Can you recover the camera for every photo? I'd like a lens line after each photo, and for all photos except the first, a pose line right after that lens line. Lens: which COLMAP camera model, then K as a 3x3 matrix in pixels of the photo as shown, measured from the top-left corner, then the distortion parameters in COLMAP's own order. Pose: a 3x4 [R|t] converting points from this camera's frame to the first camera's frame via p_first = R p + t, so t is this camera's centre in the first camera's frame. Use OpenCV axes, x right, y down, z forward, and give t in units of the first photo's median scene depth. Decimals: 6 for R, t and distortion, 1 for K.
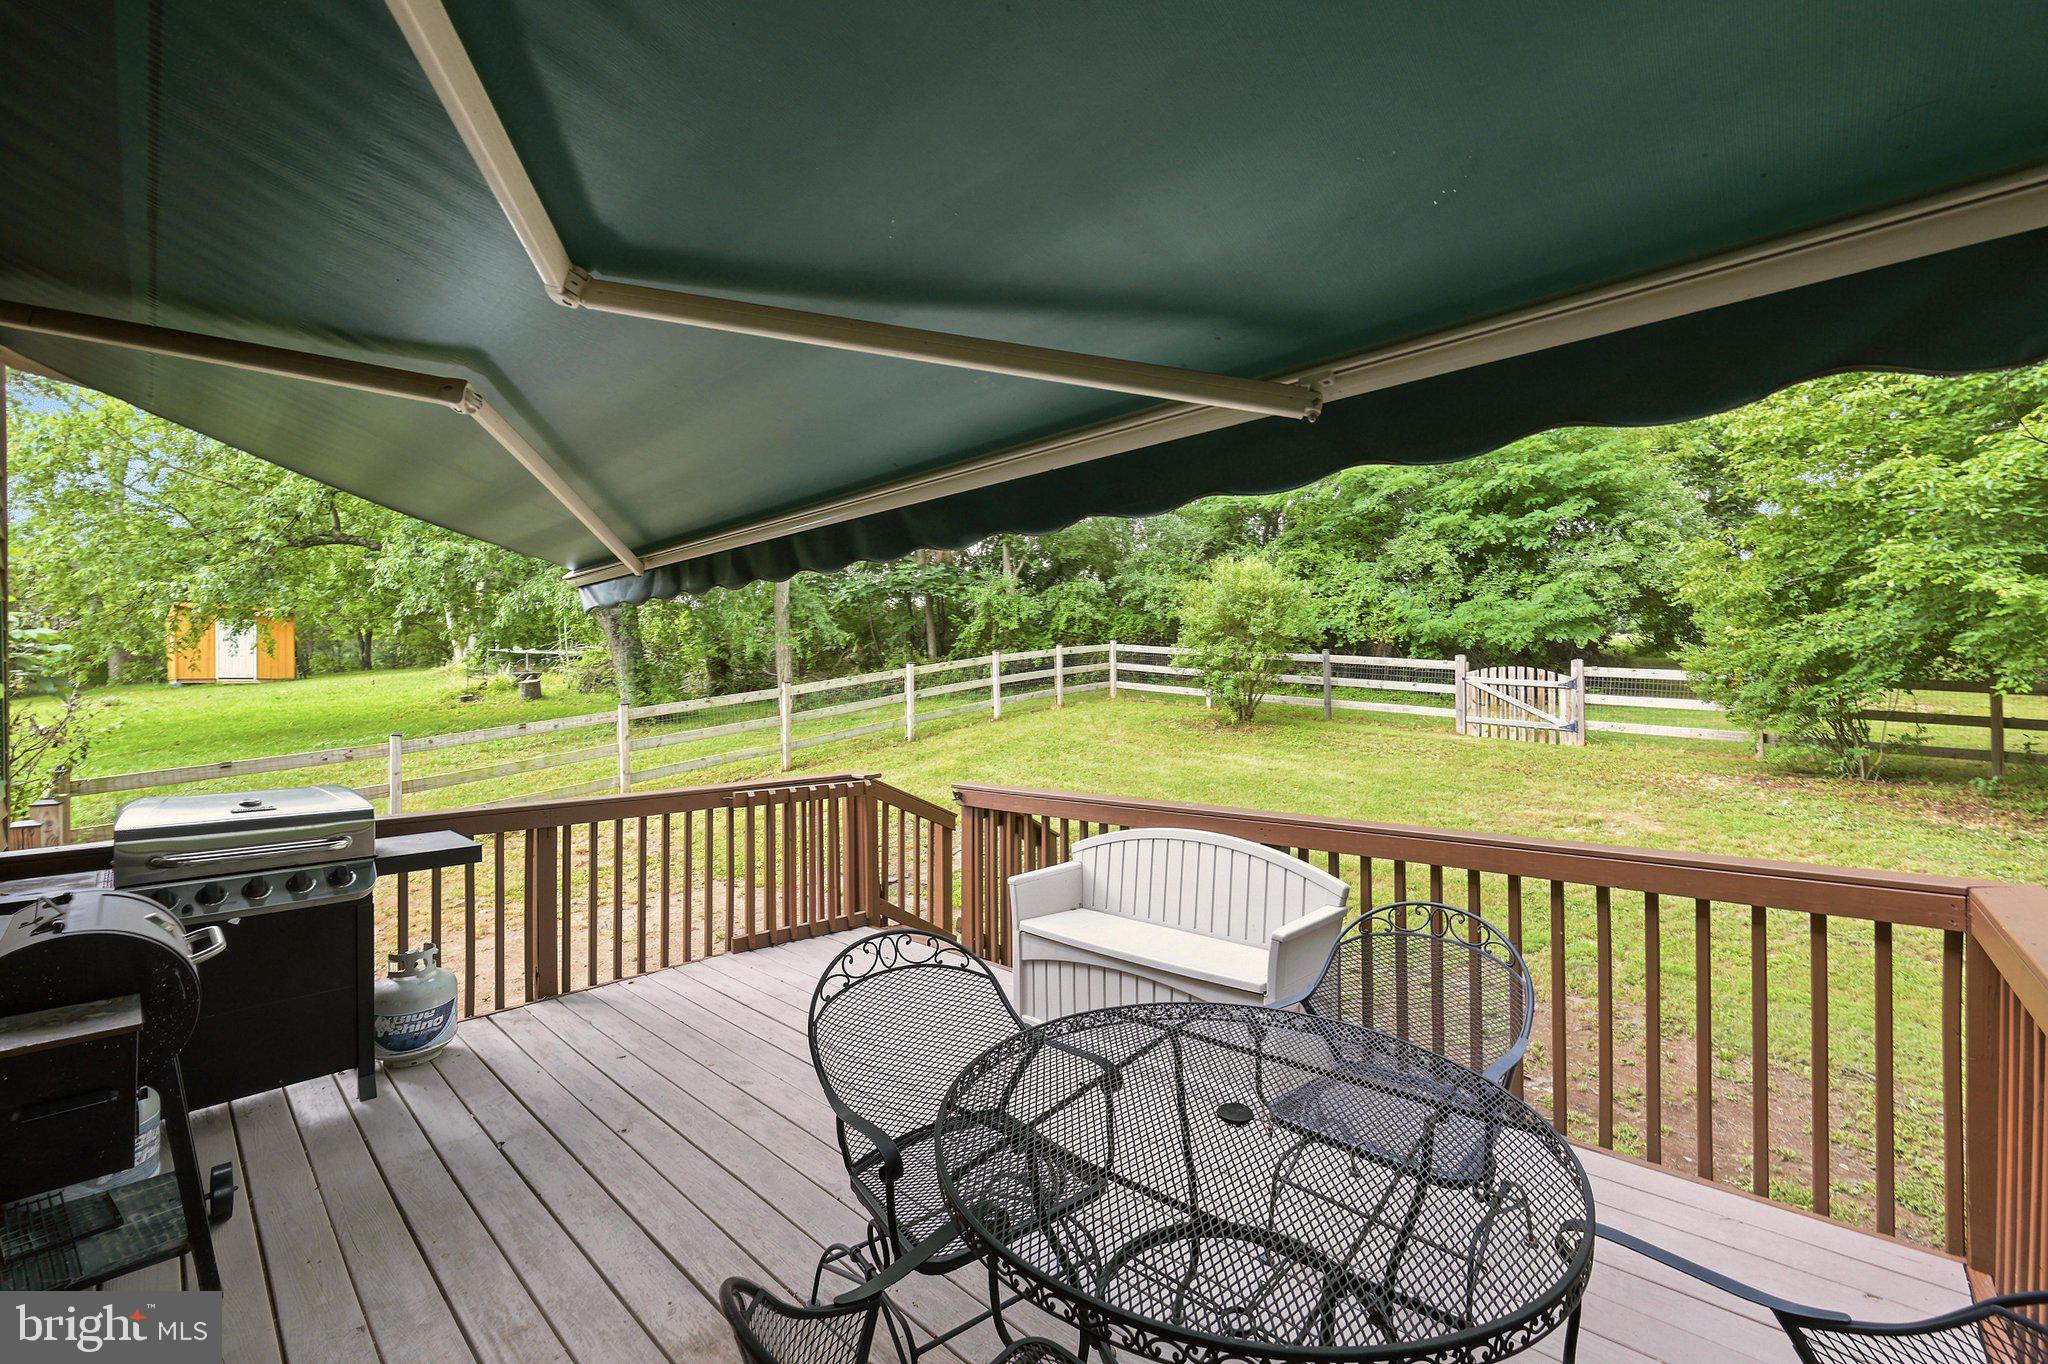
lens RADIAL K [[822.1, 0, 1012.5], [0, 822.1, 681.8], [0, 0, 1]] dist [0.000095, 0.000176]
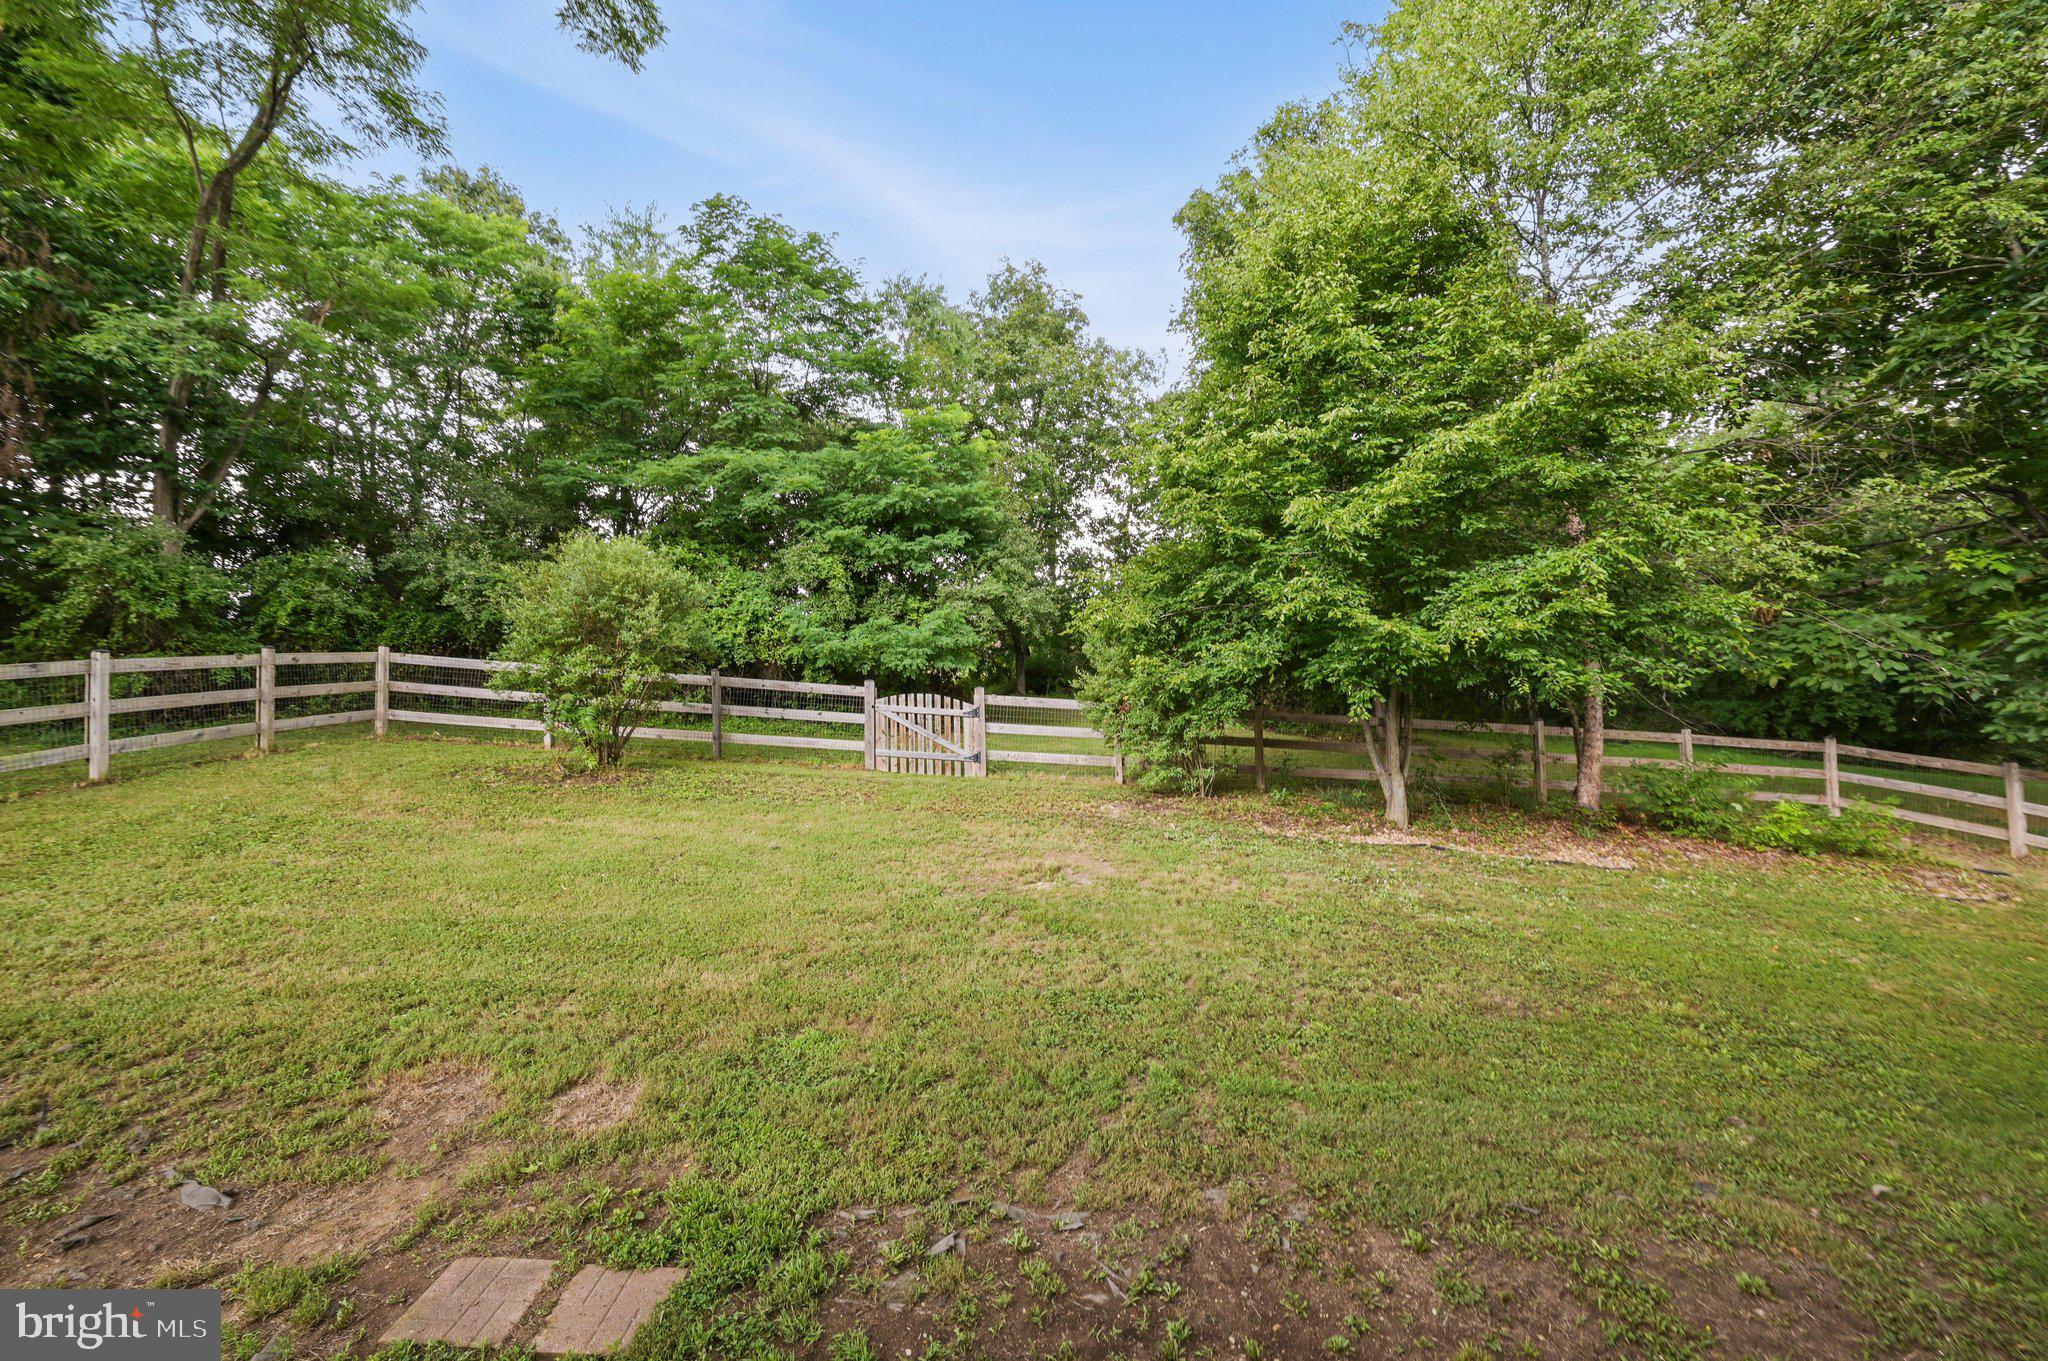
lens RADIAL K [[822.1, 0, 1012.5], [0, 822.1, 680.3], [0, 0, 1]] dist [0.000095, 0.000176]
pose [[0.721808, 0.025449, 0.691625, 0.038129], [0.000250, 0.999314, -0.037031, 0.000576], [-0.692093, 0.026903, 0.721306, 0.222104]]
